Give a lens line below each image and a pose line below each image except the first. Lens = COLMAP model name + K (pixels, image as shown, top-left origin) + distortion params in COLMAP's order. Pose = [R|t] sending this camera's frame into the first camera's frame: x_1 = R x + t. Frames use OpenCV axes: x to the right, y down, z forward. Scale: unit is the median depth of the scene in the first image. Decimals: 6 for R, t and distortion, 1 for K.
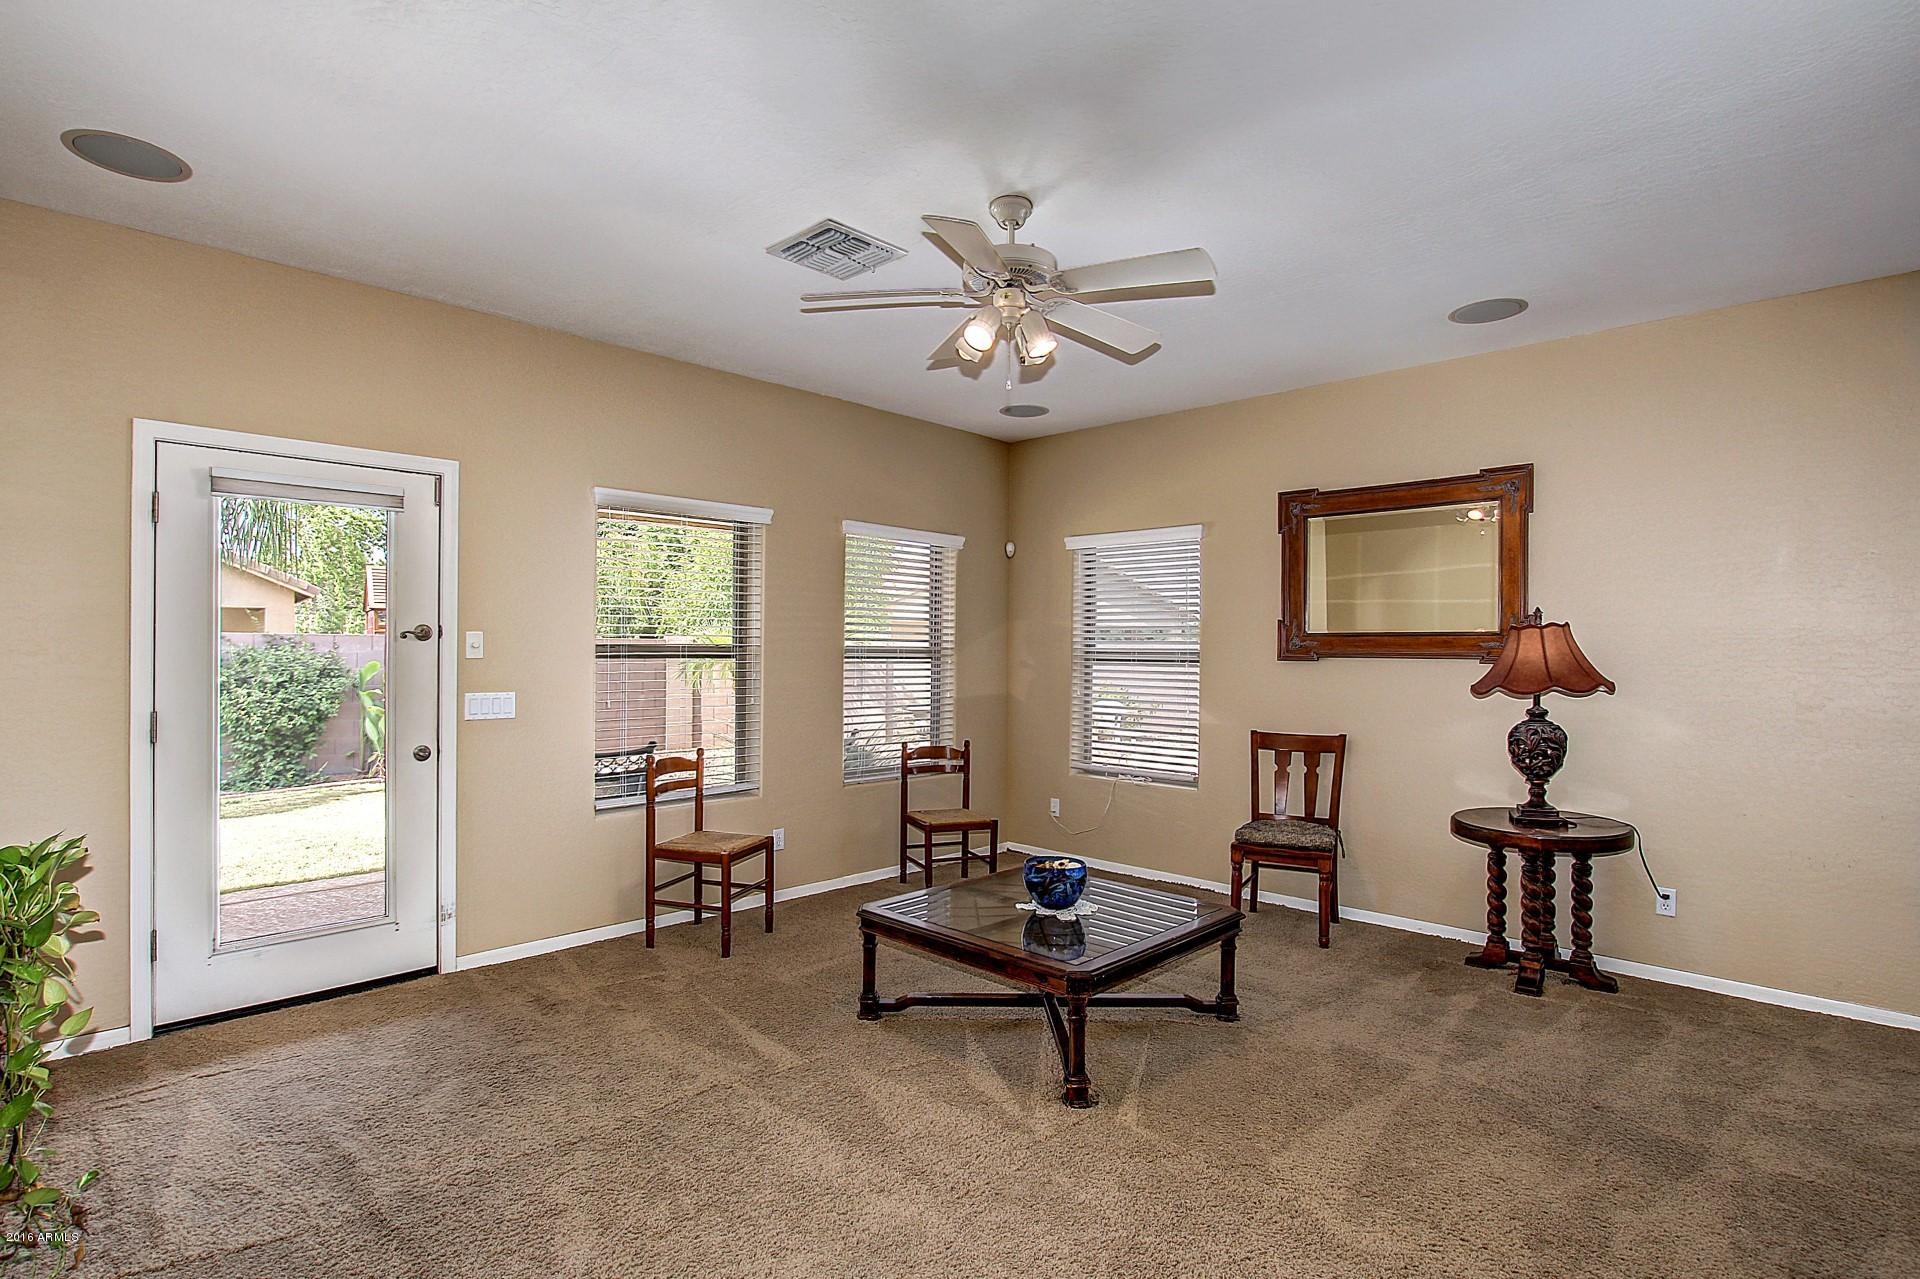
lens RADIAL K [[928.8, 0, 960.3], [0, 928.8, 652.0], [0, 0, 1]] dist [-0.024985, 0.000444]
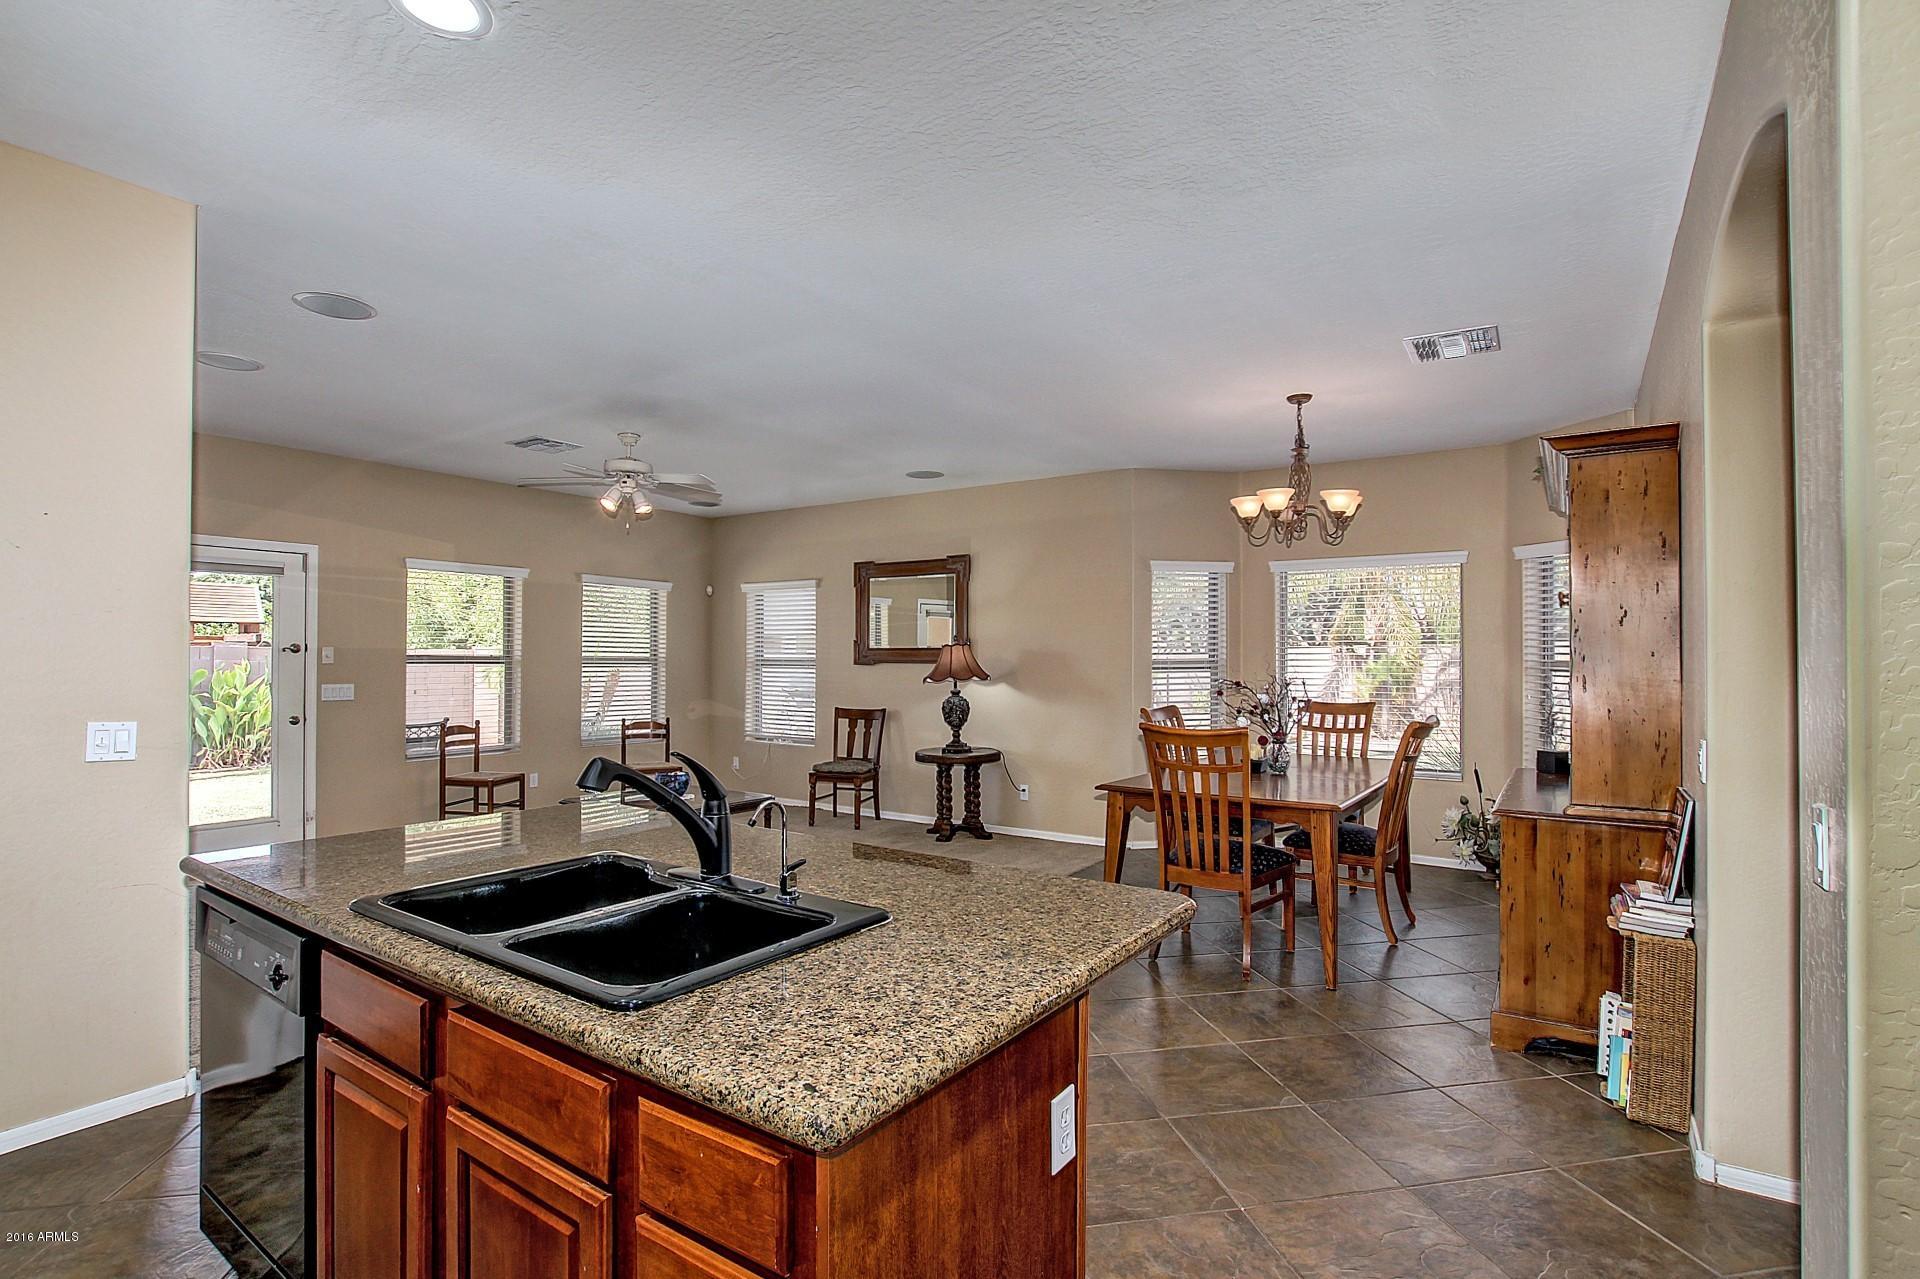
lens RADIAL K [[928.8, 0, 960.3], [0, 928.8, 652.0], [0, 0, 1]] dist [-0.024985, 0.000444]
pose [[0.986977, -0.000371, 0.160860, 0.275696], [0.001890, 0.999955, -0.009292, 0.002848], [-0.160849, 0.009475, 0.986933, -0.679665]]
